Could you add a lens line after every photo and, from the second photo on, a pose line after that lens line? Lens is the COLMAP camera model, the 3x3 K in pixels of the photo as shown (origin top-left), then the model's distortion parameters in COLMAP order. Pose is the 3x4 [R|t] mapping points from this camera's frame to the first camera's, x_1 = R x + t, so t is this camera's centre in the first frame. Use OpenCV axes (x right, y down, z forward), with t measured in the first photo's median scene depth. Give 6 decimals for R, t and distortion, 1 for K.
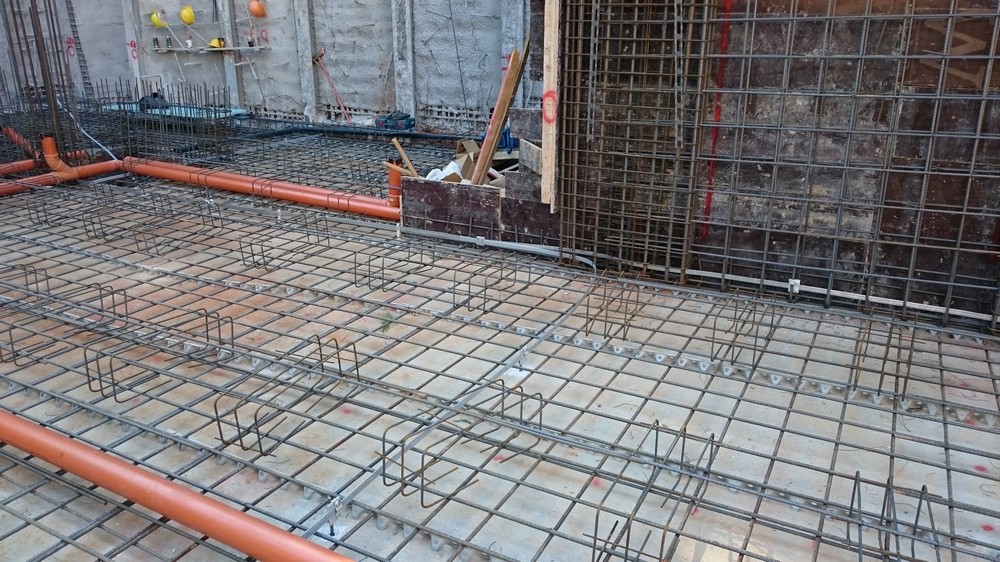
lens RADIAL K [[729.9, 0, 498.6], [0, 729.9, 276.4], [0, 0, 1]] dist [-0.002115, -0.009221]
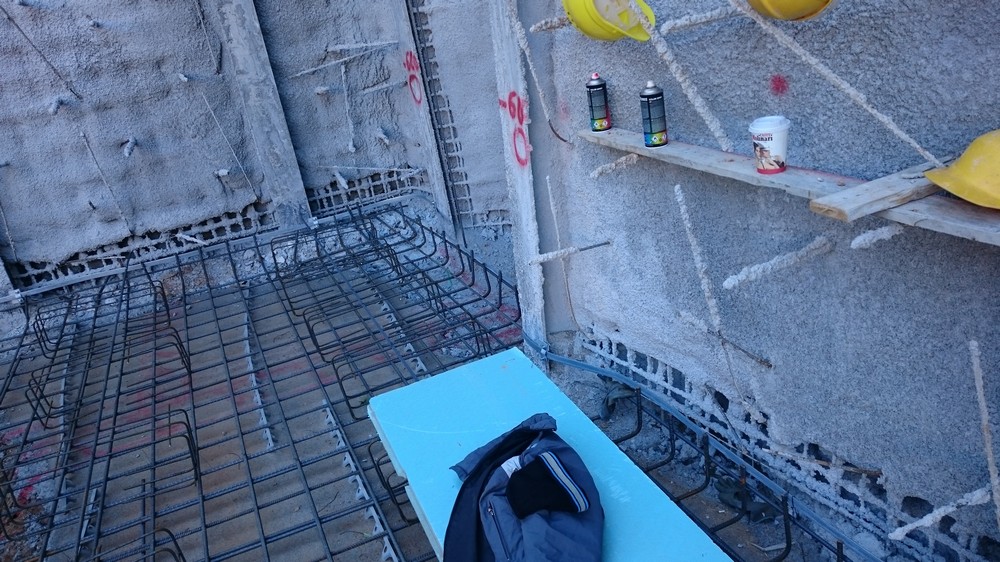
lens RADIAL K [[729.9, 0, 502.7], [0, 729.9, 281.6], [0, 0, 1]] dist [-0.002115, -0.009221]
pose [[0.783306, 0.138848, -0.605932, -0.356320], [-0.063146, 0.987467, 0.144645, -0.295781], [0.618421, -0.075039, 0.782256, 0.808633]]
